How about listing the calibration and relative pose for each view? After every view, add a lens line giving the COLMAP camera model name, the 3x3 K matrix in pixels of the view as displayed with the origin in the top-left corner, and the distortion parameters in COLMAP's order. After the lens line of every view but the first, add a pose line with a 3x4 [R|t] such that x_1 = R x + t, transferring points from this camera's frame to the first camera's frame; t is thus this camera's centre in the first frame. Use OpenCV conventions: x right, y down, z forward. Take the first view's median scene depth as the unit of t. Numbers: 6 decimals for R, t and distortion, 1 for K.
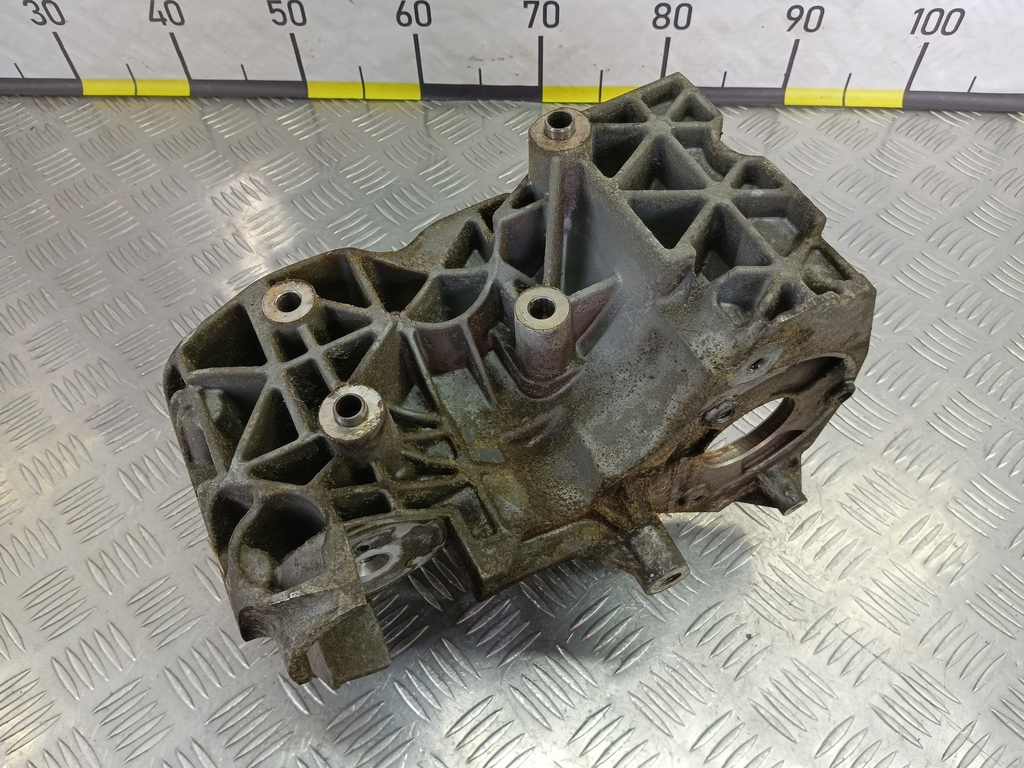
lens RADIAL K [[811.4, 0, 512.8], [0, 811.4, 380.1], [0, 0, 1]] dist [-0.034301, 0.003434]
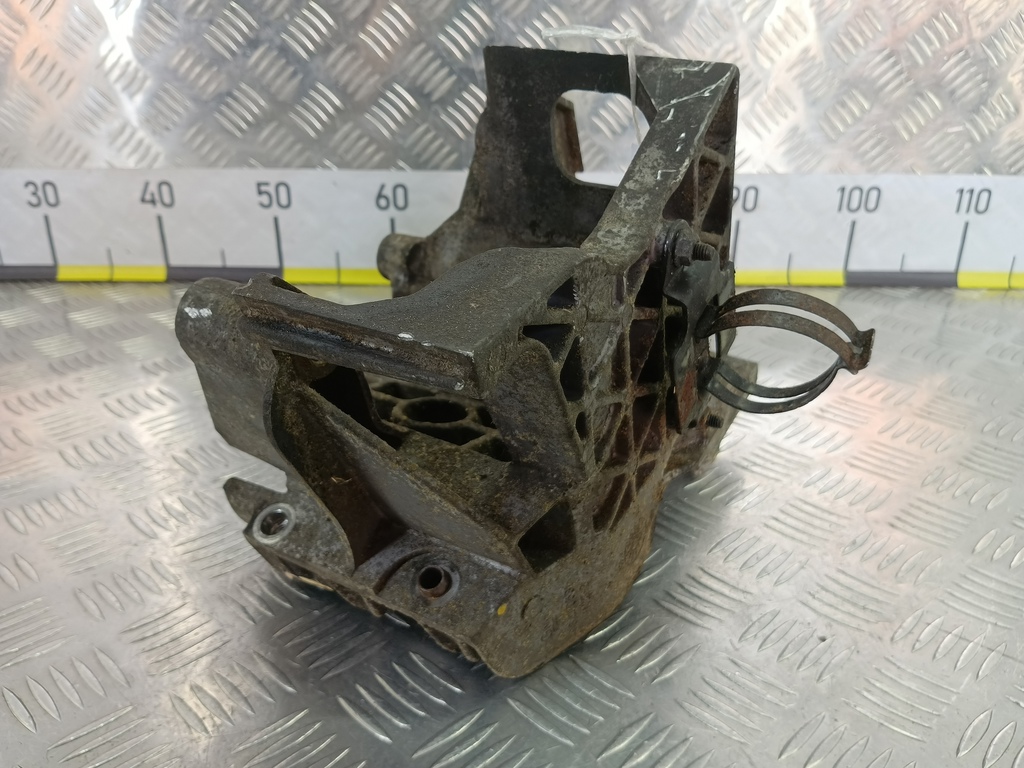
lens RADIAL K [[803.6, 0, 511.7], [0, 803.6, 409.5], [0, 0, 1]] dist [0.059872, -0.155322]
pose [[0.997772, 0.004364, 0.066569, -0.032084], [0.029482, 0.866283, -0.498682, 0.351277], [-0.059844, 0.499534, 0.864225, 0.184867]]
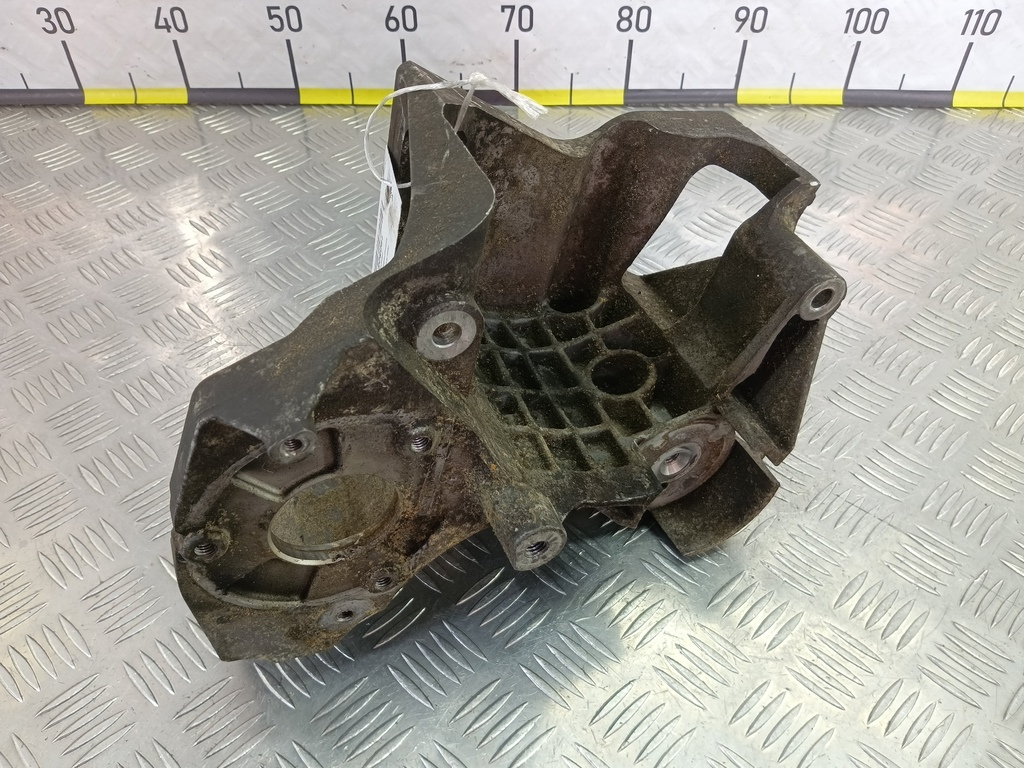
lens RADIAL K [[803.7, 0, 508.2], [0, 803.7, 384.2], [0, 0, 1]] dist [-0.020029, -0.014149]
pose [[0.998438, -0.020250, 0.052078, -0.044157], [0.029001, 0.984458, -0.173209, 0.232246], [-0.047761, 0.174449, 0.983507, 0.003787]]
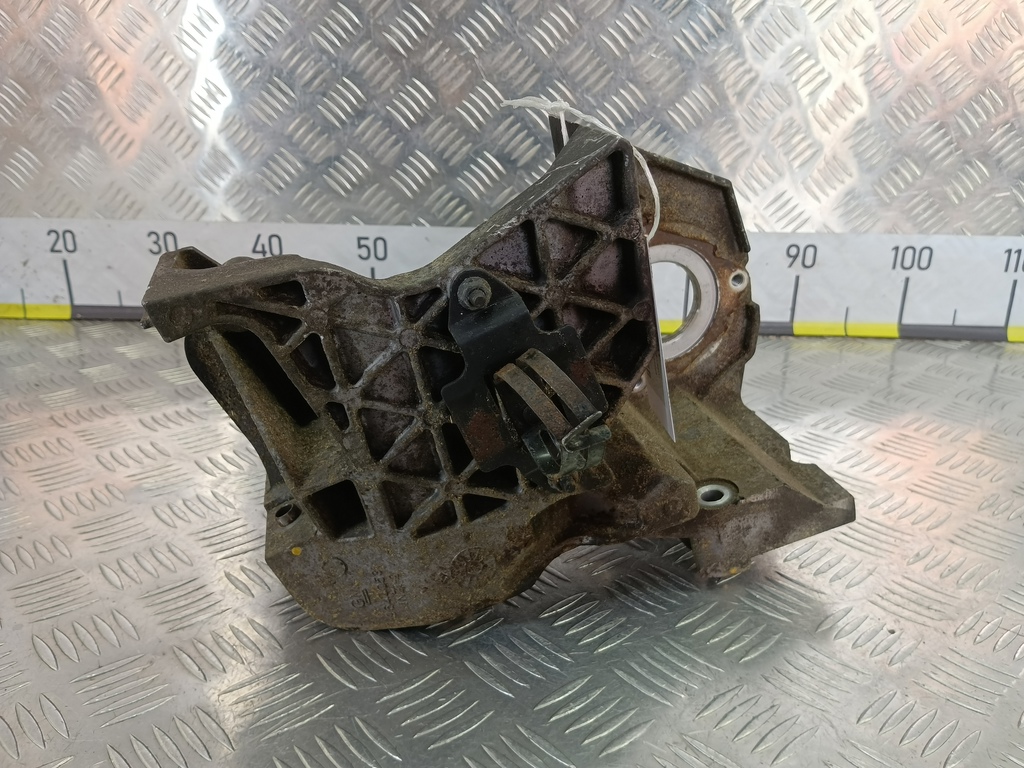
lens RADIAL K [[803.6, 0, 511.7], [0, 803.6, 409.5], [0, 0, 1]] dist [0.059872, -0.155322]
pose [[0.999396, 0.030576, 0.016488, -0.084059], [-0.015832, 0.823372, -0.567281, 0.427535], [-0.030921, 0.566677, 0.823360, 0.138754]]
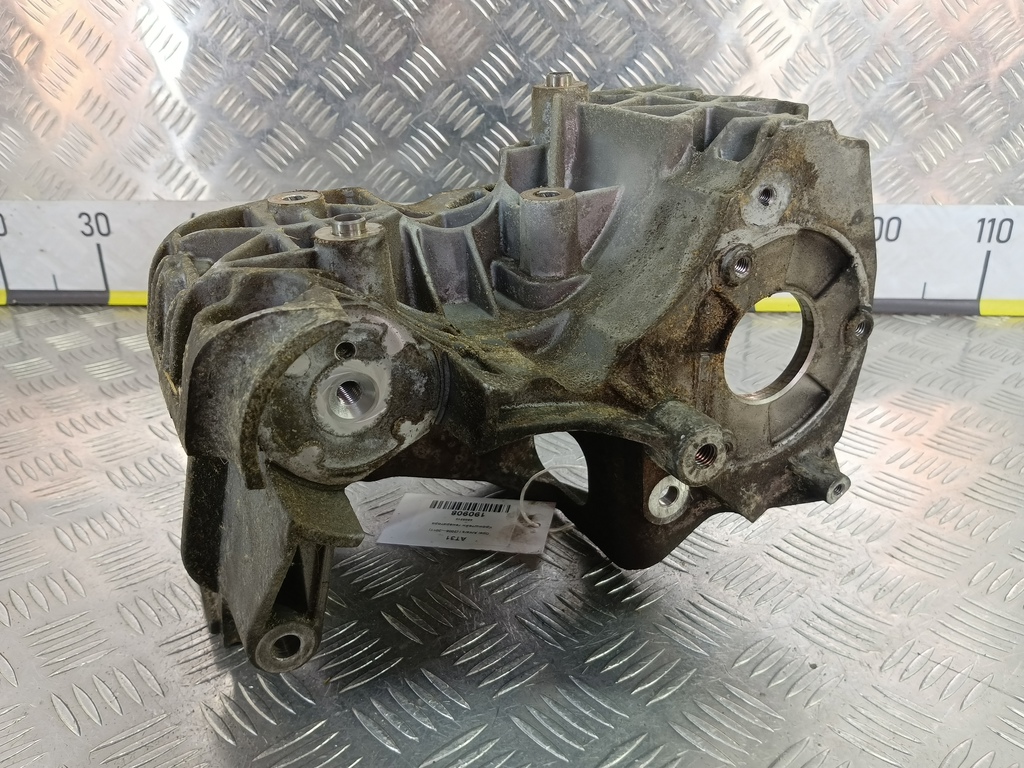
lens RADIAL K [[803.6, 0, 511.7], [0, 803.6, 409.5], [0, 0, 1]] dist [0.059872, -0.155322]
pose [[0.999749, 0.014450, 0.017138, -0.012398], [-0.003649, 0.859214, -0.511603, 0.356695], [-0.022118, 0.511412, 0.859051, 0.143404]]
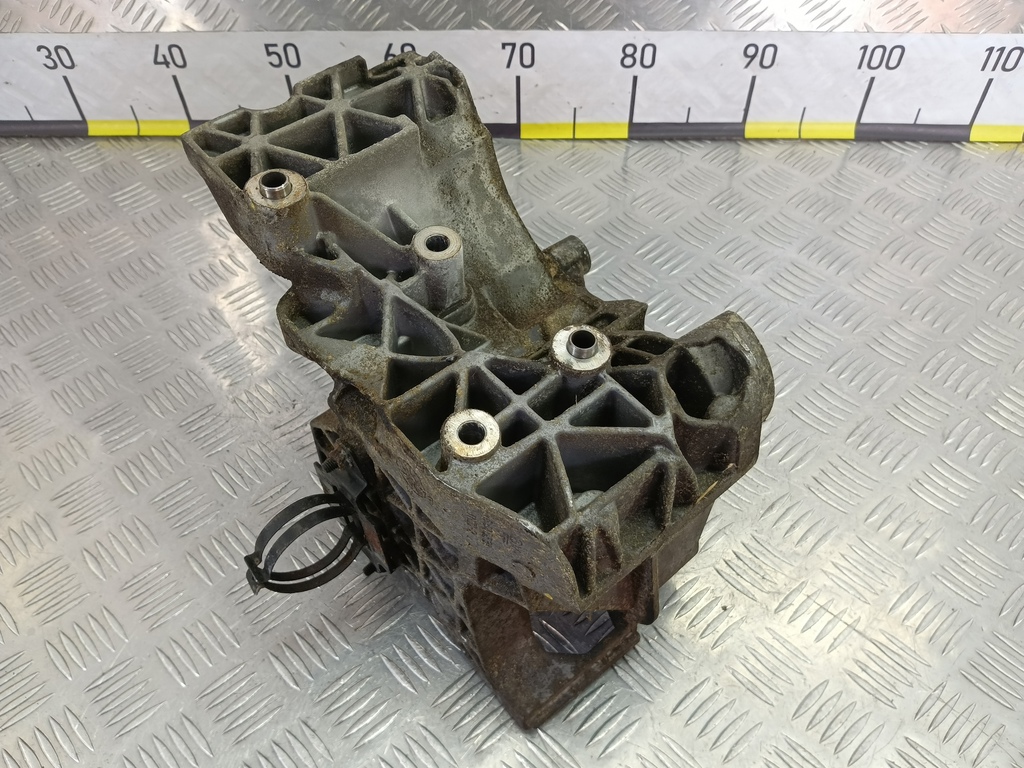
lens RADIAL K [[800.3, 0, 512.0], [0, 800.3, 384.0], [0, 0, 1]] dist [0.009419, -0.059149]
pose [[0.999796, -0.011831, 0.016383, 0.004263], [0.013276, 0.995751, -0.091128, 0.085120], [-0.015235, 0.091327, 0.995704, -0.033725]]
